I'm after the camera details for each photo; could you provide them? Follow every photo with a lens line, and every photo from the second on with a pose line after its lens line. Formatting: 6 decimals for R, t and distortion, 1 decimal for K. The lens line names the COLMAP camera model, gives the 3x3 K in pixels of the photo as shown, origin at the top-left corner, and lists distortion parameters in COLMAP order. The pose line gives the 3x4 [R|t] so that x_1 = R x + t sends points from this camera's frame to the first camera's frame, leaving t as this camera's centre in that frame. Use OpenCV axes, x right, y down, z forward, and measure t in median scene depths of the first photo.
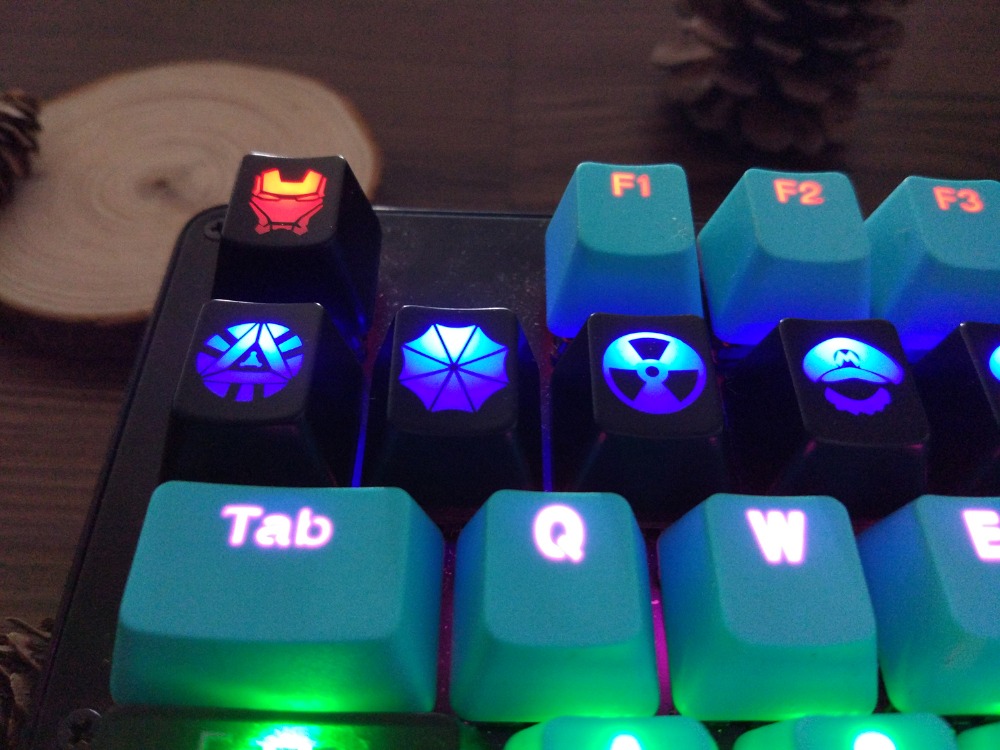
lens RADIAL K [[897.8, 0, 500.5], [0, 897.8, 363.8], [0, 0, 1]] dist [0.115620, -0.418276]
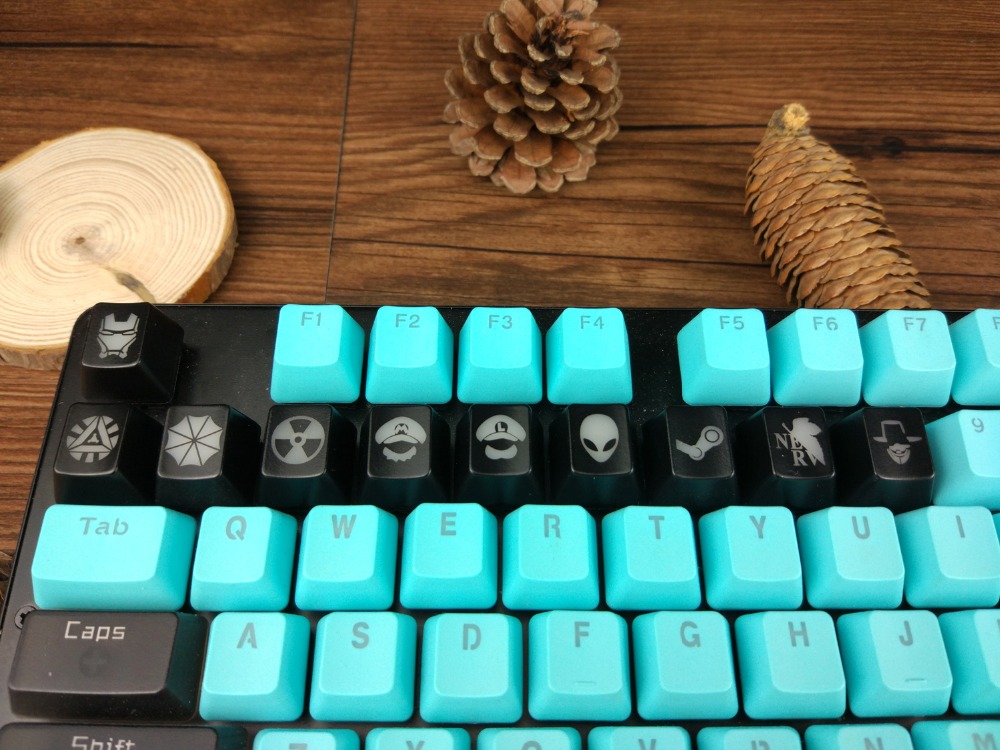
lens RADIAL K [[898.3, 0, 538.1], [0, 898.3, 348.5], [0, 0, 1]] dist [0.103339, -0.376070]
pose [[0.999782, -0.014309, 0.015176, 0.661359], [0.011538, 0.985531, 0.169099, -0.512568], [-0.017376, -0.168888, 0.985482, -0.917658]]
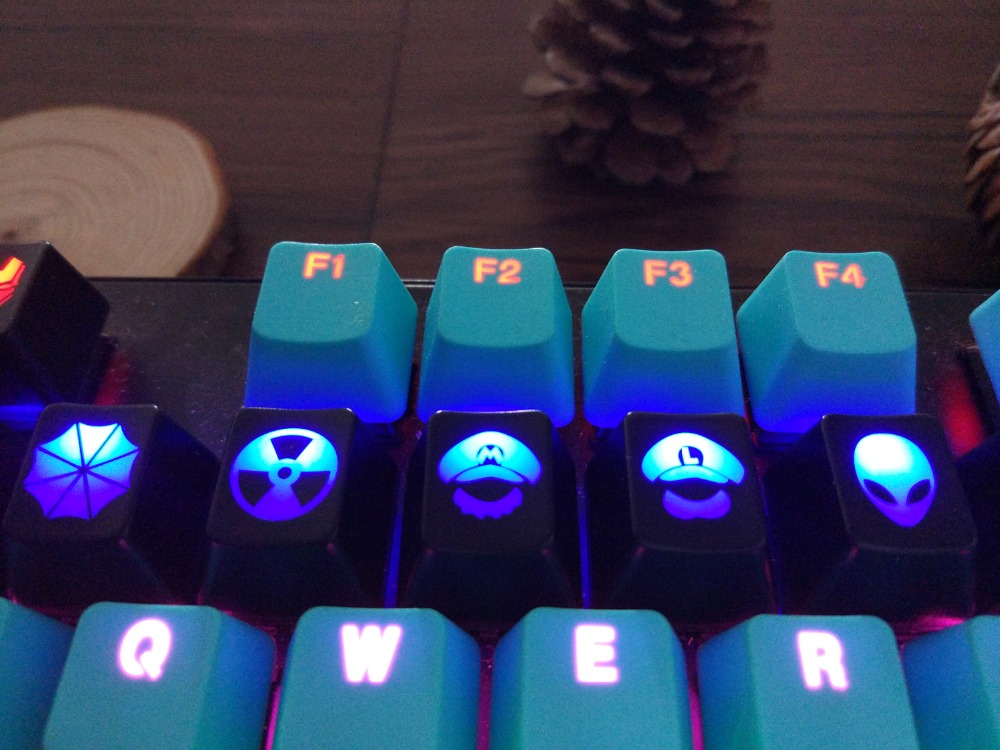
lens RADIAL K [[908.7, 0, 519.3], [0, 908.7, 342.7], [0, 0, 1]] dist [0.097055, -0.398082]
pose [[0.999216, -0.011358, -0.037924, 0.458729], [0.010991, 0.999891, -0.009884, -0.118937], [0.038032, 0.009460, 0.999232, 0.017537]]
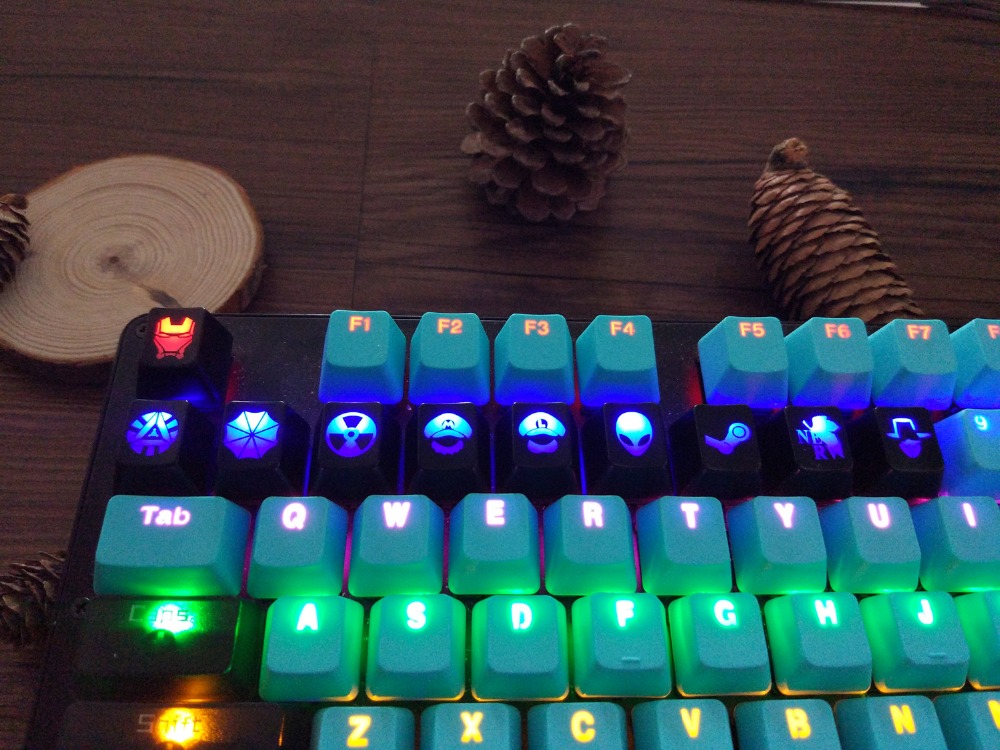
lens RADIAL K [[898.3, 0, 538.1], [0, 898.3, 348.5], [0, 0, 1]] dist [0.103339, -0.376070]
pose [[0.998587, -0.010189, 0.052156, 0.489536], [0.004482, 0.994100, 0.108379, -0.409290], [-0.052952, -0.107992, 0.992741, -1.062528]]
